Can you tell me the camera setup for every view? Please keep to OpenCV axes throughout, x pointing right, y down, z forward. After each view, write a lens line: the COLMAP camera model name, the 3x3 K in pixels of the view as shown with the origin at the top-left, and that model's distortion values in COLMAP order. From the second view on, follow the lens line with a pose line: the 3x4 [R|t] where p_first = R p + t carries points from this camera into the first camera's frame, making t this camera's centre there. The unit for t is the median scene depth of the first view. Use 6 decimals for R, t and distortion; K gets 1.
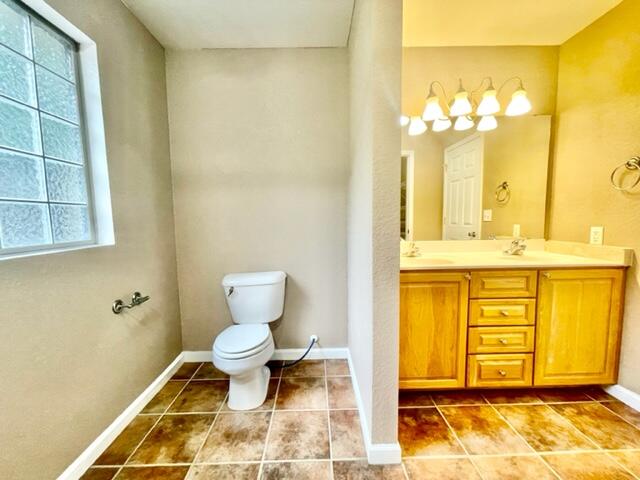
lens RADIAL K [[258.6, 0, 322.5], [0, 258.6, 241.1], [0, 0, 1]] dist [-0.006069, 0.001472]
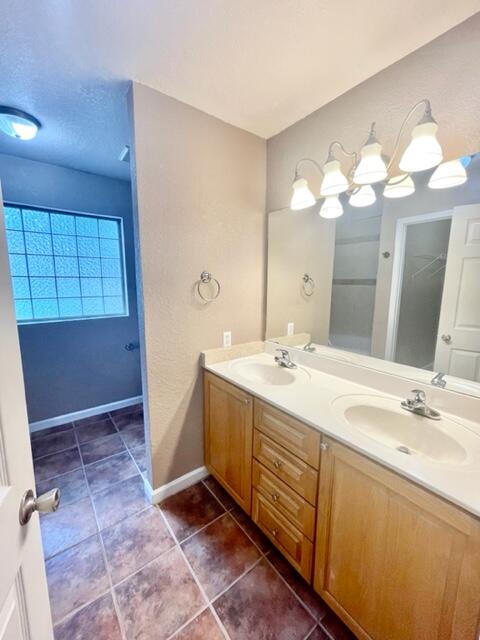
lens RADIAL K [[258.6, 0, 241.3], [0, 258.6, 317.9], [0, 0, 1]] dist [-0.006069, 0.001472]
pose [[0.606099, 0.141271, -0.782743, 1.293569], [-0.084070, 0.989966, 0.113574, -0.270426], [0.790934, -0.003032, 0.611894, 0.458111]]
